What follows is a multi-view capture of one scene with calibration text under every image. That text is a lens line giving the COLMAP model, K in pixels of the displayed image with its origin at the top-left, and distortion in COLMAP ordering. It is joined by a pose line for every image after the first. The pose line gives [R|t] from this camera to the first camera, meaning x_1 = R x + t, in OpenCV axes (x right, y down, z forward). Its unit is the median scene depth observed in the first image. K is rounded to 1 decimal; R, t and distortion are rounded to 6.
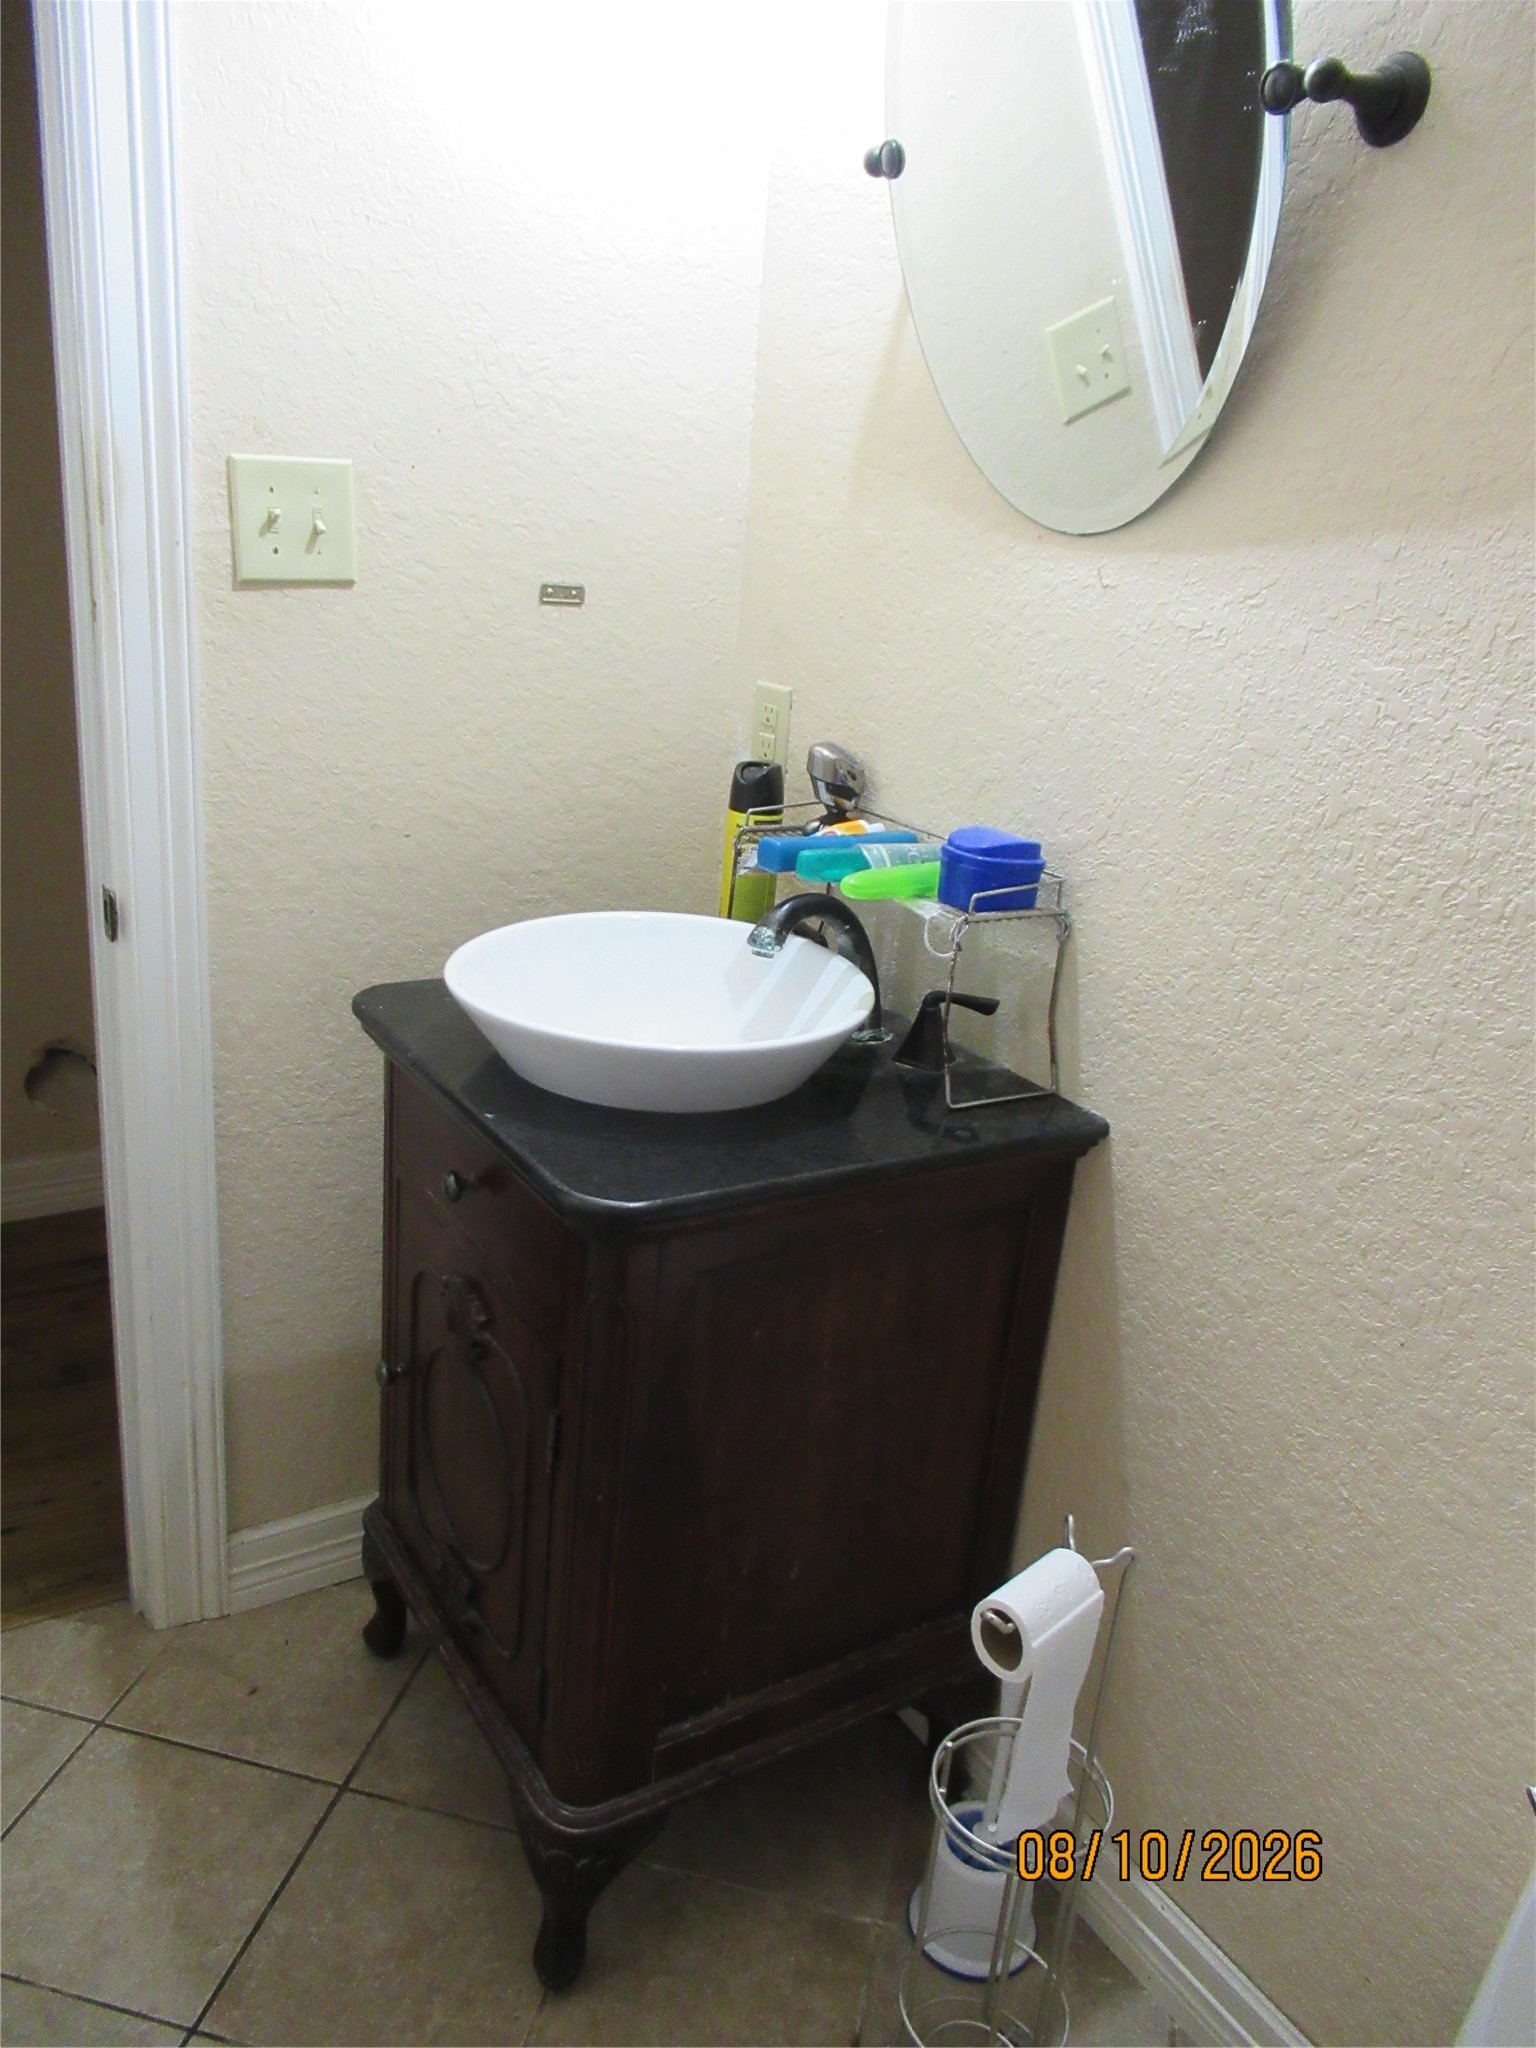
lens RADIAL K [[1532.1, 0, 767.5], [0, 1532.1, 1030.1], [0, 0, 1]] dist [0.001021, -0.002142]
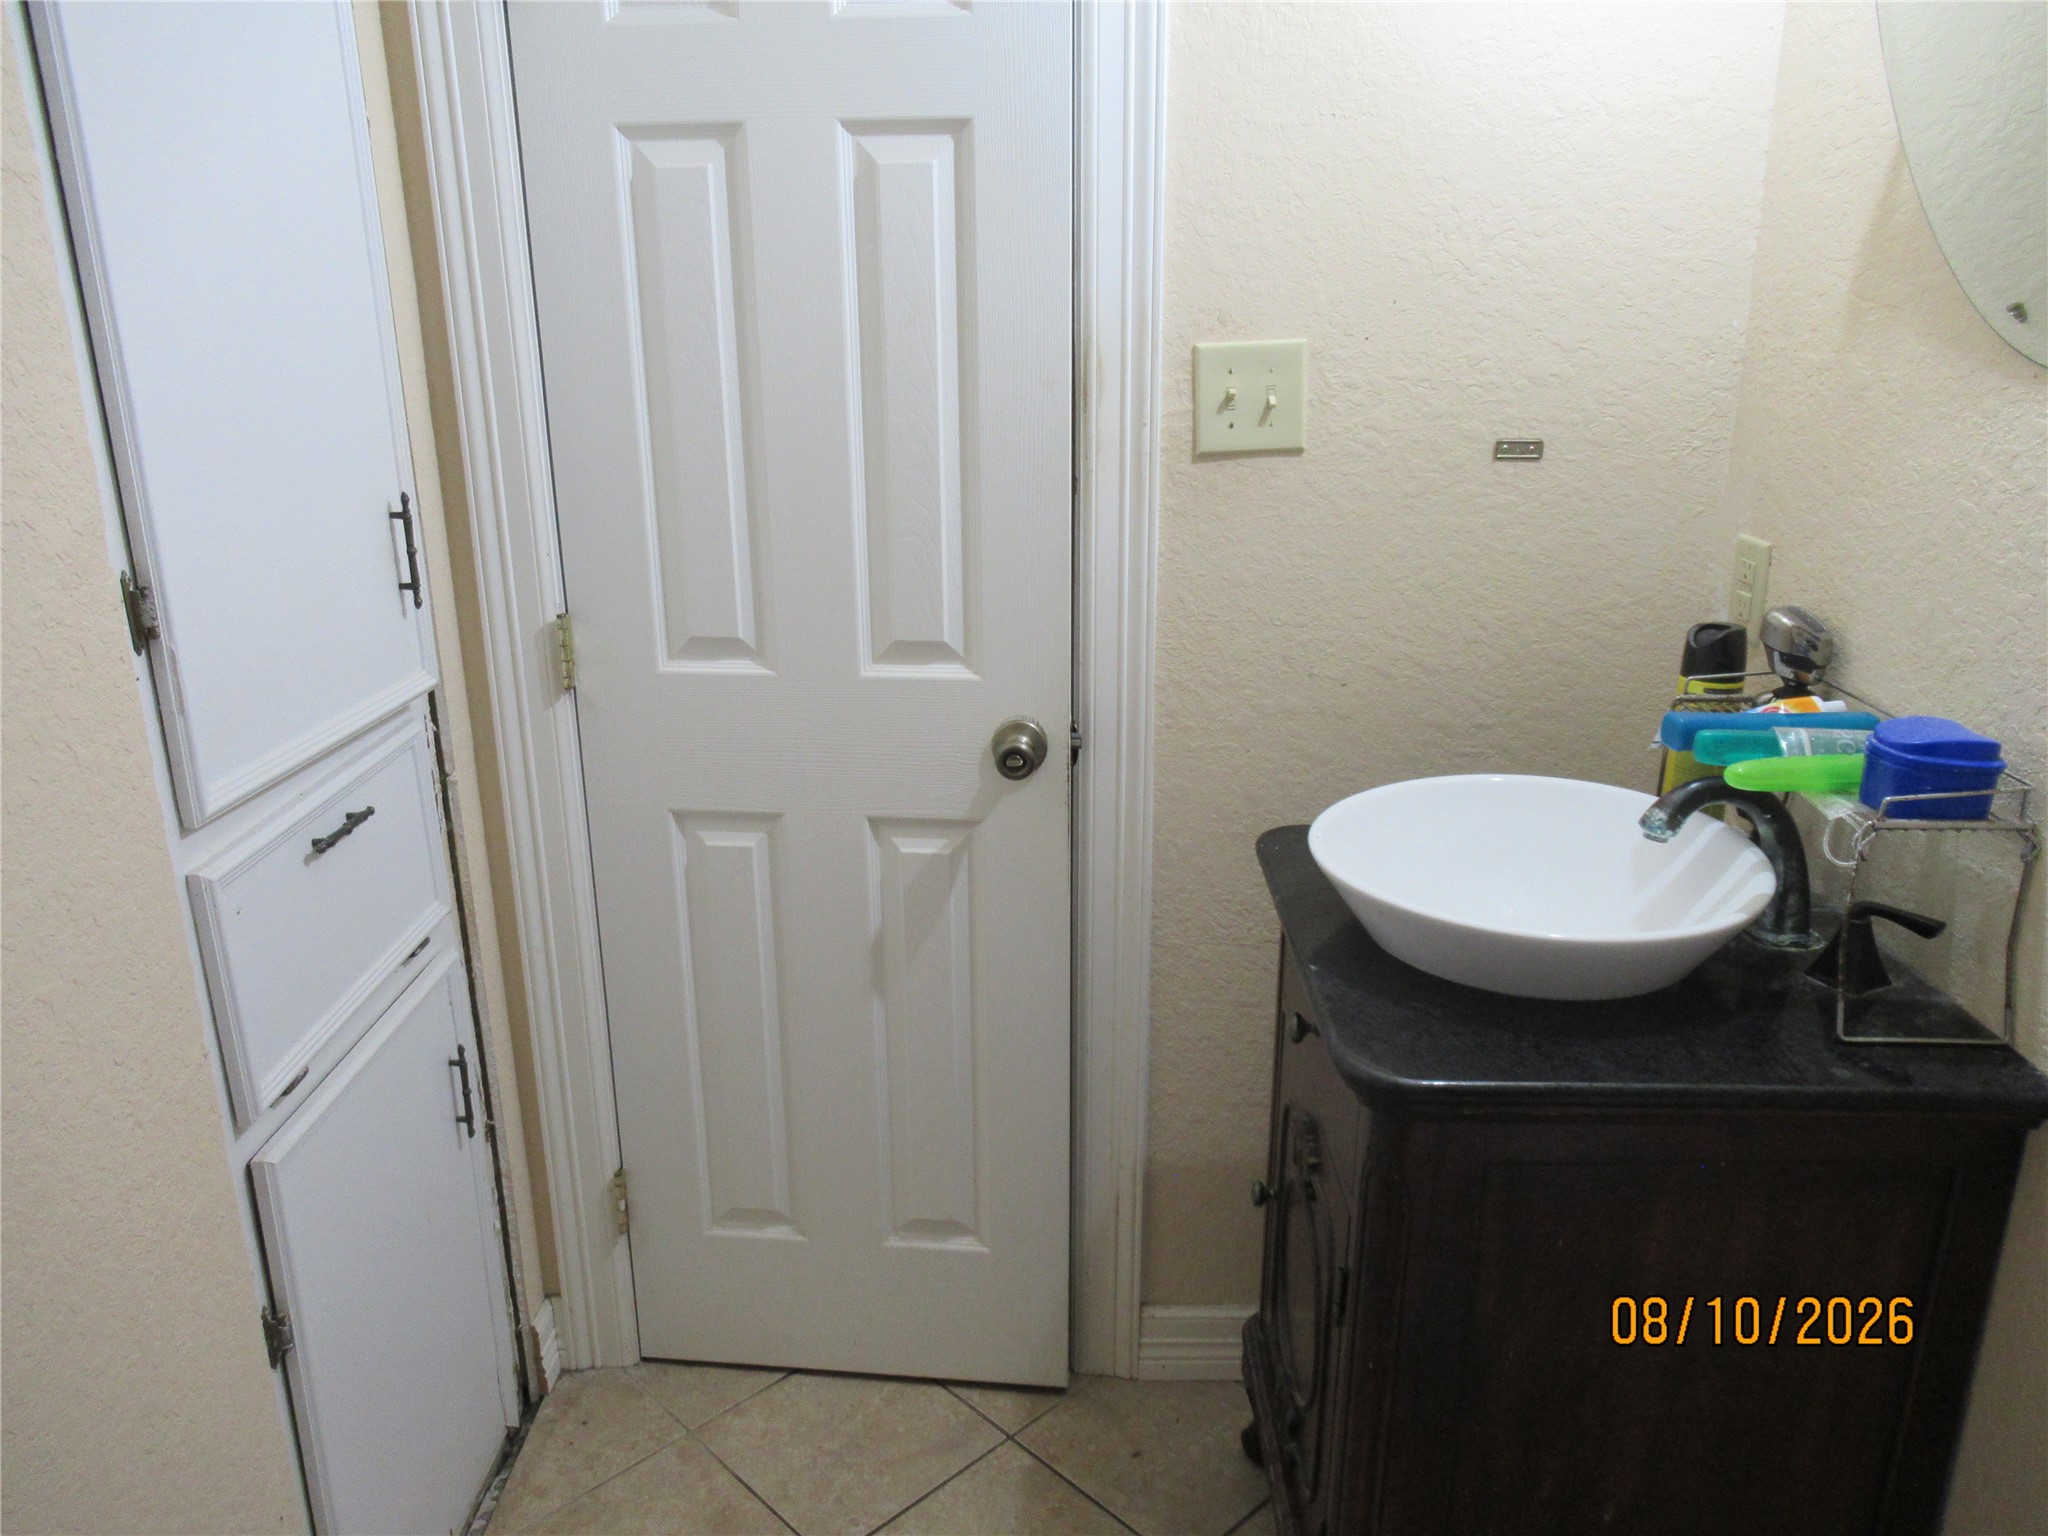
lens RADIAL K [[1532.1, 0, 1016.9], [0, 1532.1, 776.6], [0, 0, 1]] dist [0.001021, -0.002142]
pose [[0.826102, 0.085127, -0.557055, 0.183150], [-0.106979, 0.994239, -0.006713, -0.037050], [0.553274, 0.065139, 0.830449, 0.015361]]
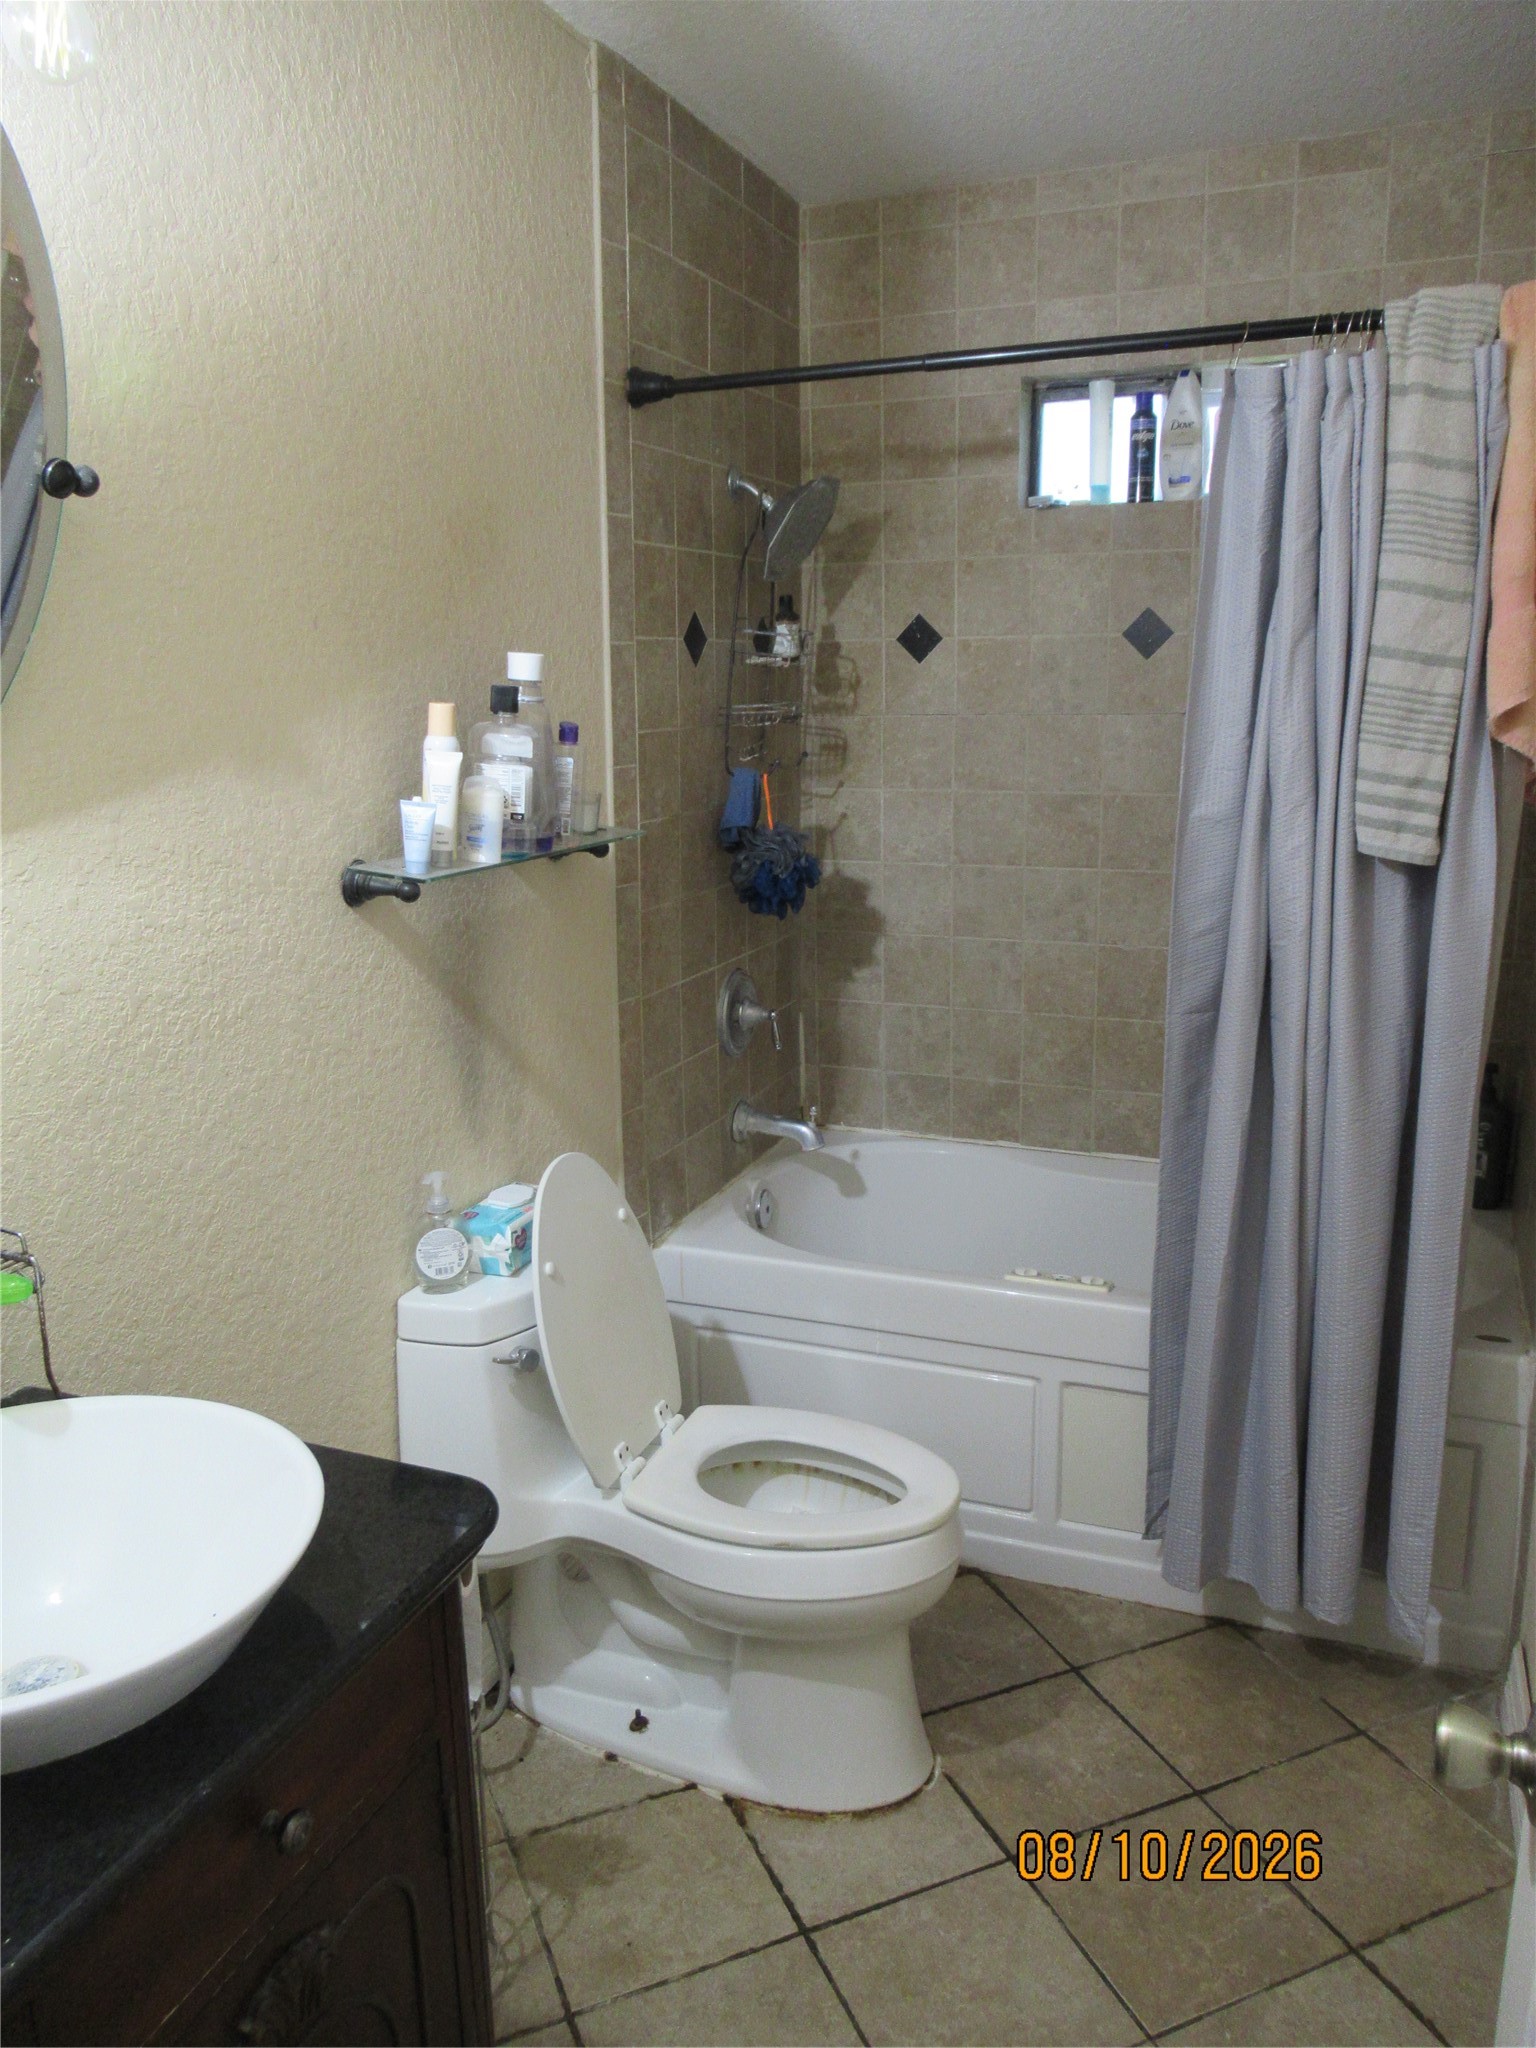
lens RADIAL K [[1532.1, 0, 767.5], [0, 1532.1, 1030.1], [0, 0, 1]] dist [0.001021, -0.002142]
pose [[-0.576708, -0.268786, 0.771468, -0.709991], [0.230160, 0.852618, 0.469114, -0.459545], [-0.783859, 0.448103, -0.429848, 0.860752]]
